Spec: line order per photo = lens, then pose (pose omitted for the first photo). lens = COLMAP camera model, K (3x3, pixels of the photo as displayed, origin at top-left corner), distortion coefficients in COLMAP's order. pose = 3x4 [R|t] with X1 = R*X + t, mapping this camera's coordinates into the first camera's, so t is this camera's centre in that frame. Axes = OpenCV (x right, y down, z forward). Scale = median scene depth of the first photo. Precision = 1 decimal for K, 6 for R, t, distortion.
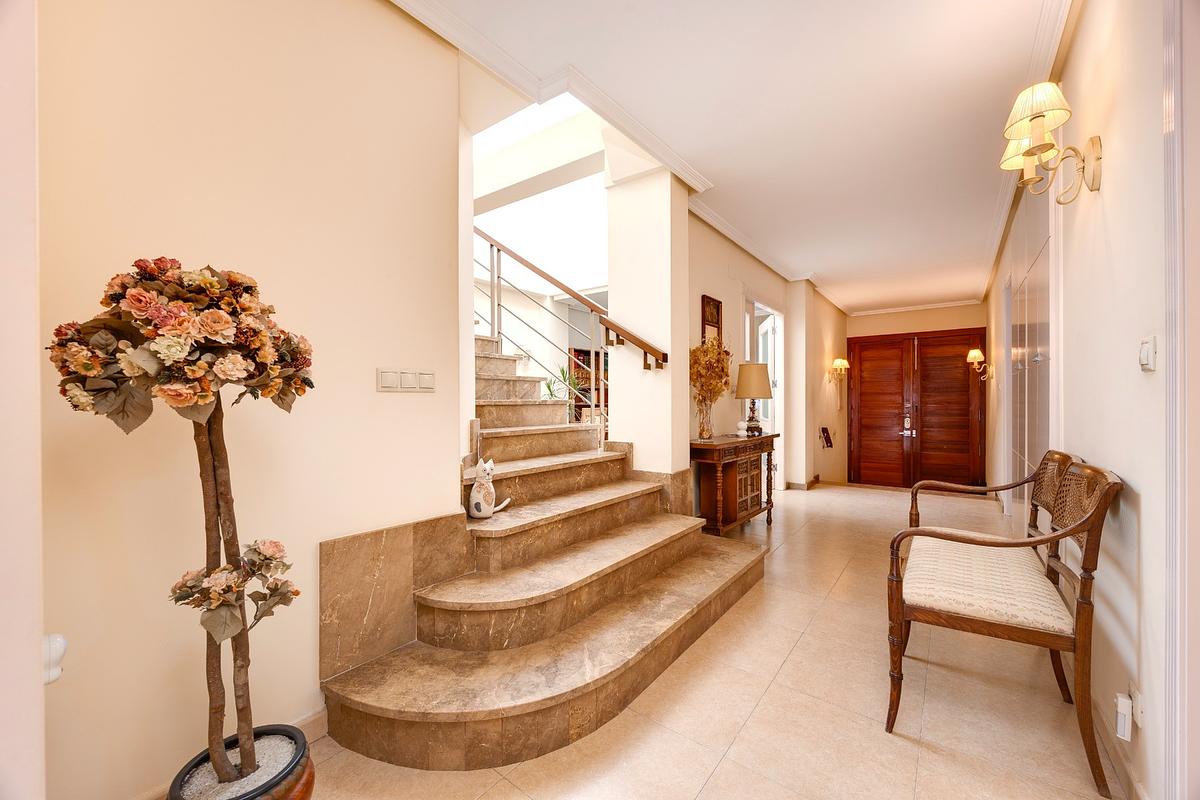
lens RADIAL K [[459.0, 0, 600.9], [0, 459.0, 400.5], [0, 0, 1]] dist [0.000124, 0.000019]
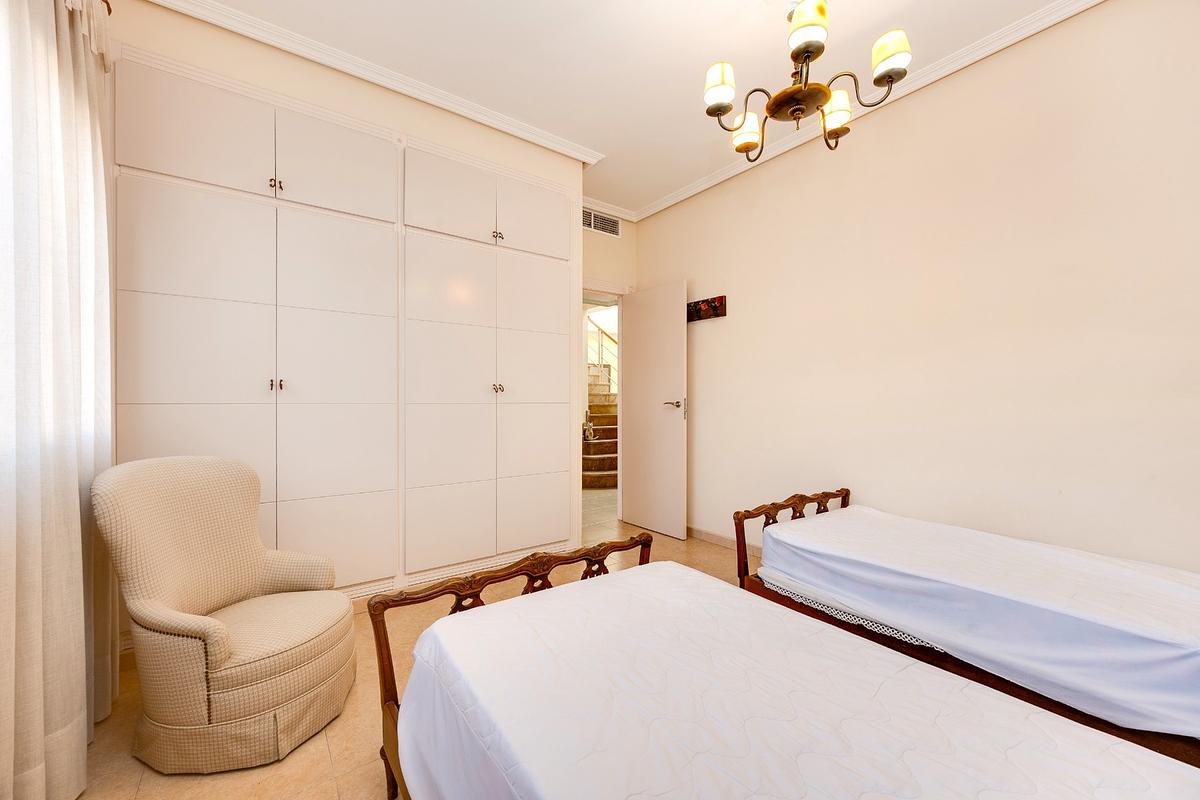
lens RADIAL K [[459.0, 0, 593.3], [0, 459.0, 400.3], [0, 0, 1]] dist [0.000124, 0.000019]
pose [[0.956800, -0.003716, -0.290724, 0.611959], [0.001529, 0.999969, -0.007749, 0.003485], [0.290743, 0.006970, 0.956776, -1.787987]]
